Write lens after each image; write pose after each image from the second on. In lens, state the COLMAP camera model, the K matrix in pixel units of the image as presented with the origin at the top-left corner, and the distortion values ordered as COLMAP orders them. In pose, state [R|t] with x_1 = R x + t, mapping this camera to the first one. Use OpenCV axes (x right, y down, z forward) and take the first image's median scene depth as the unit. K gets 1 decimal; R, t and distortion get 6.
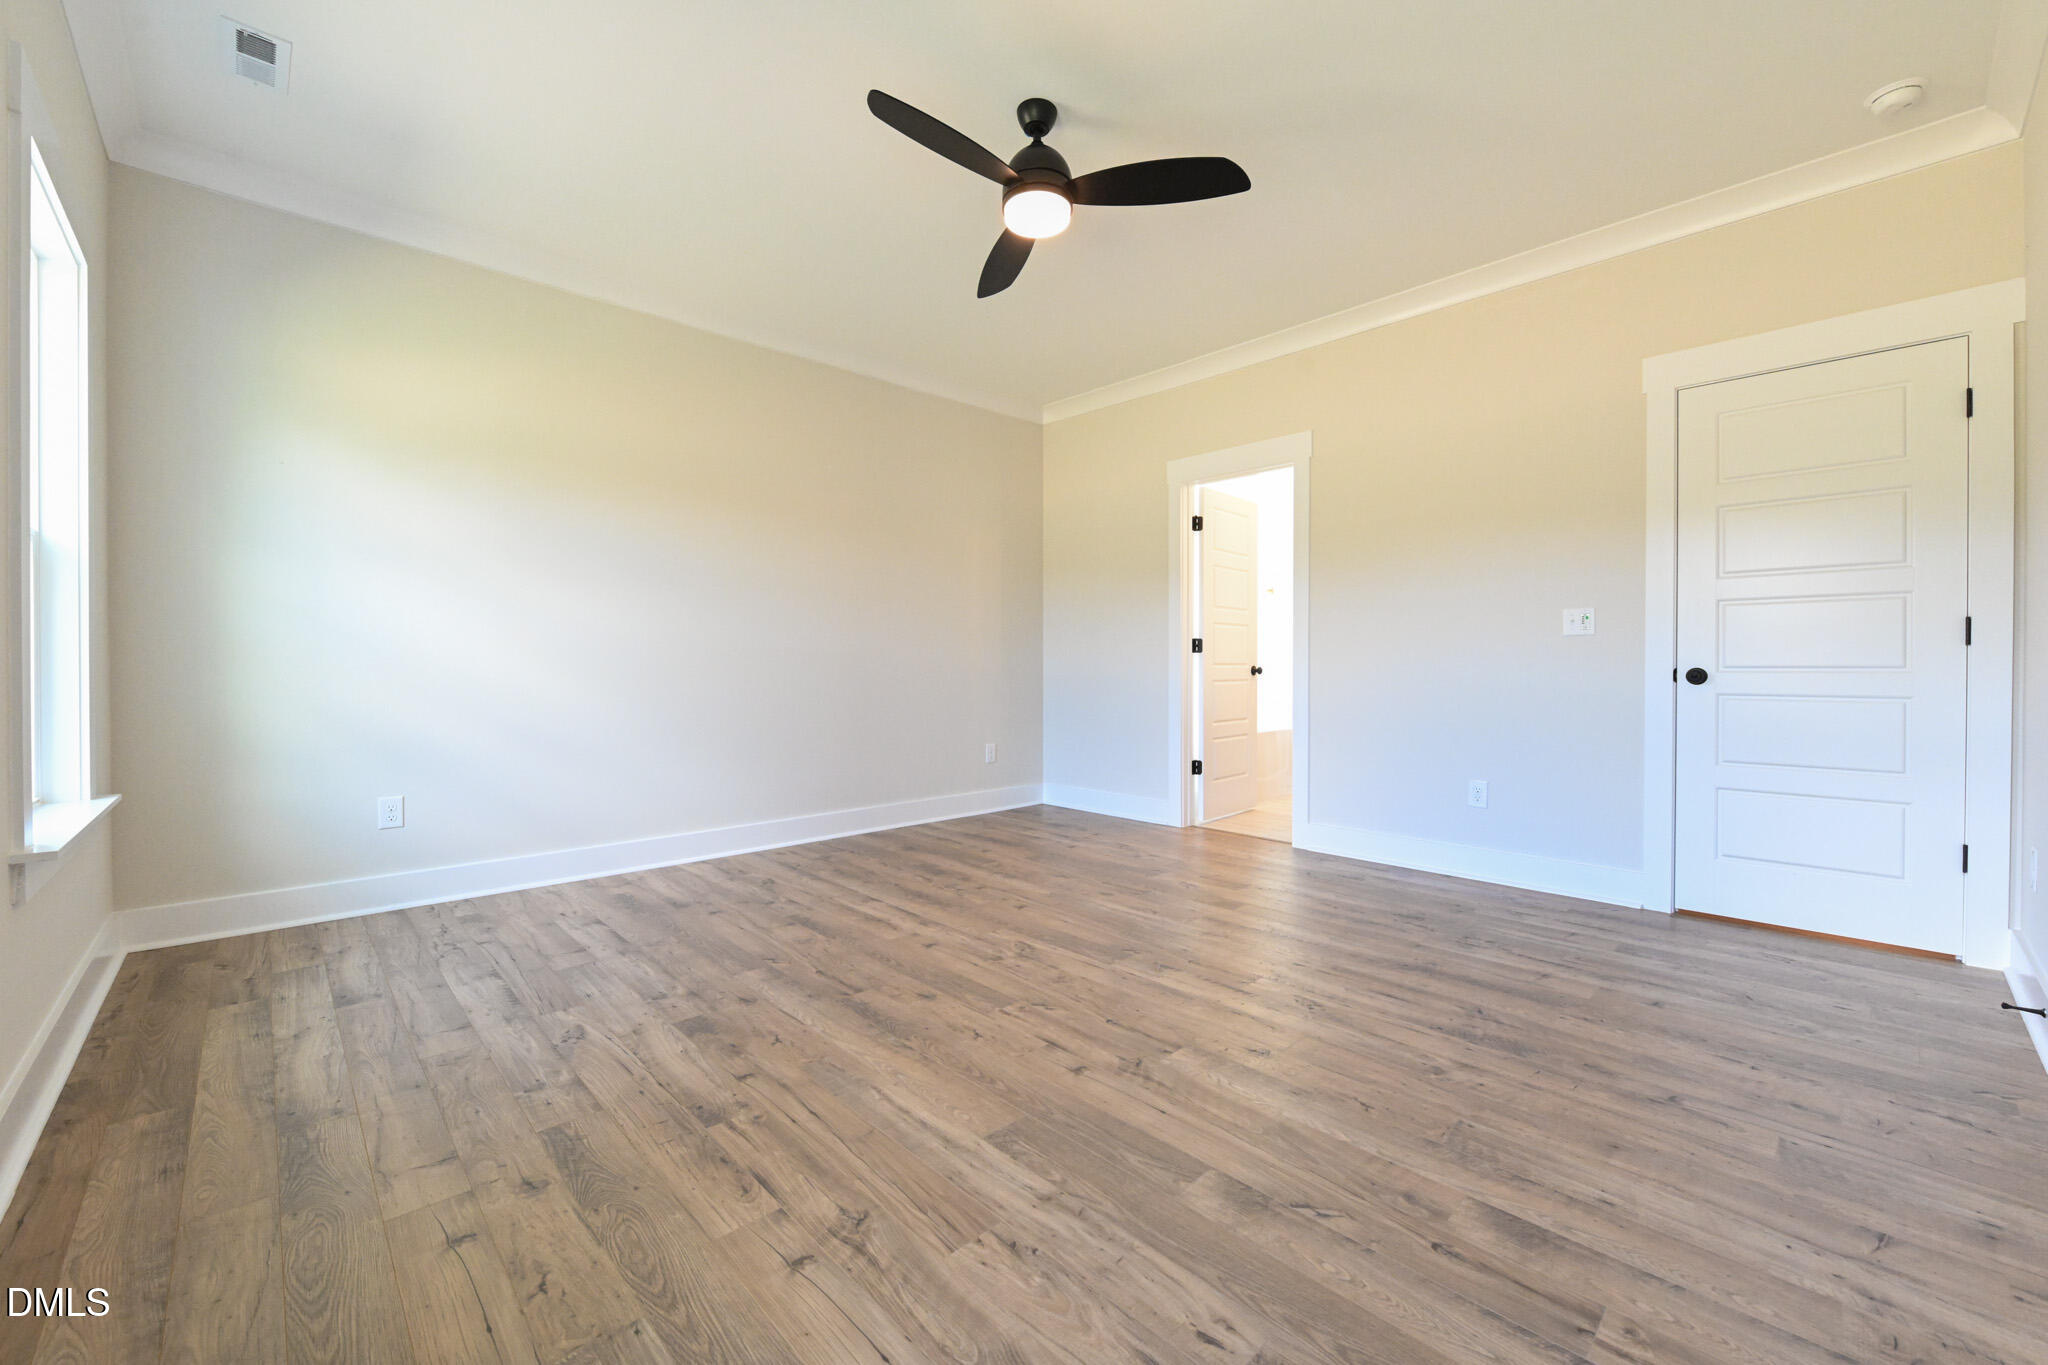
lens RADIAL K [[822.2, 0, 1019.0], [0, 822.2, 667.5], [0, 0, 1]] dist [0.000201, -0.000339]
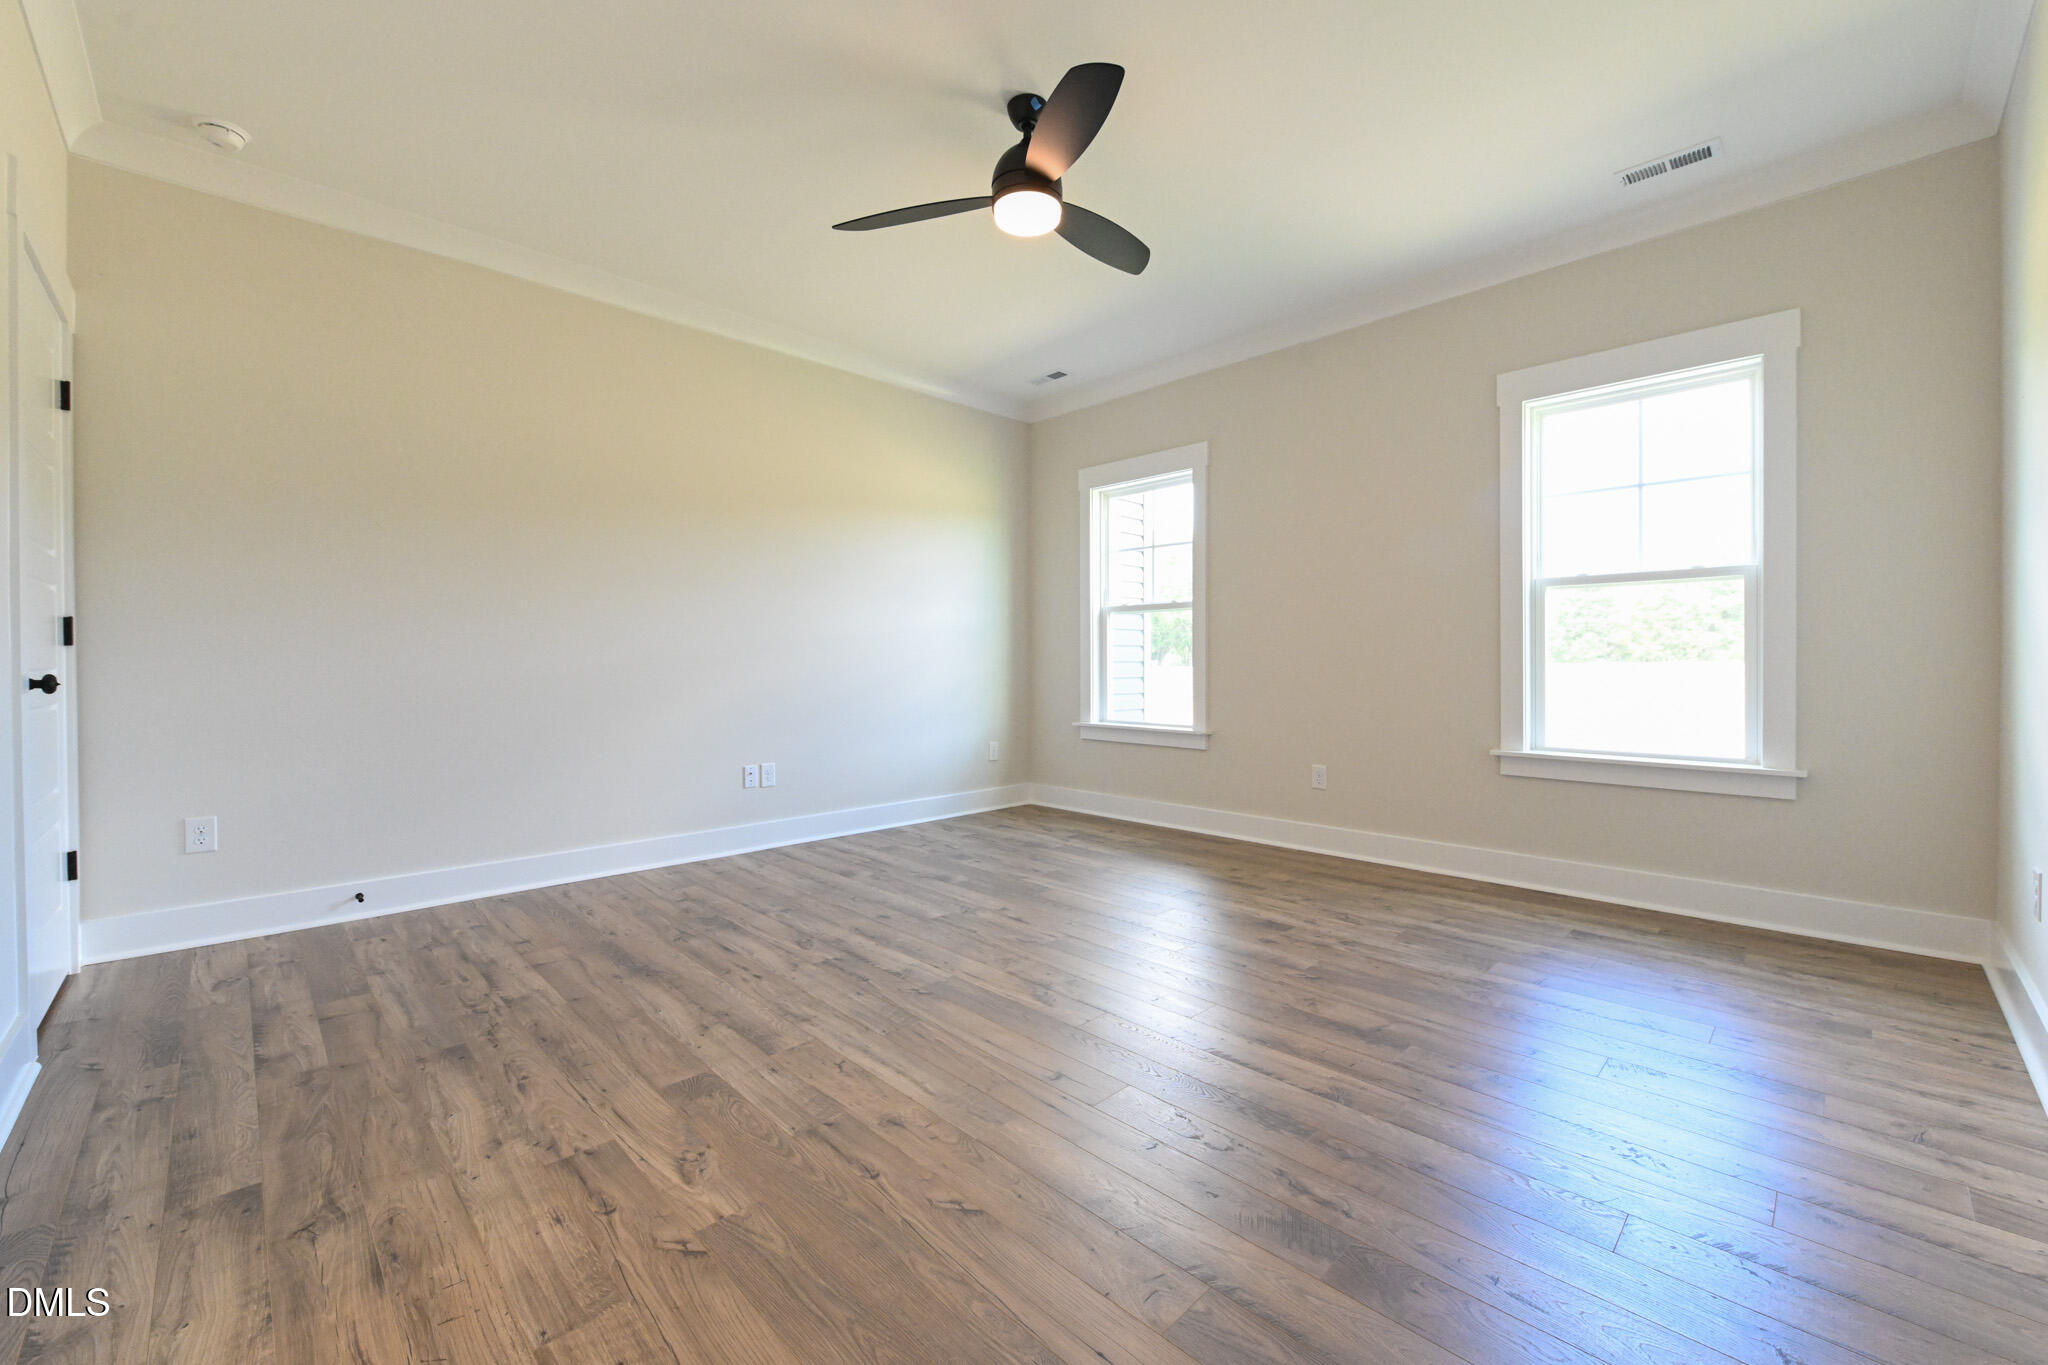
lens RADIAL K [[822.2, 0, 1015.4], [0, 822.2, 679.9], [0, 0, 1]] dist [0.000201, -0.000339]
pose [[-0.999923, 0.002431, -0.012169, 0.054087], [0.002130, 0.999693, 0.024675, -0.009779], [0.012226, 0.024647, -0.999621, 2.166393]]
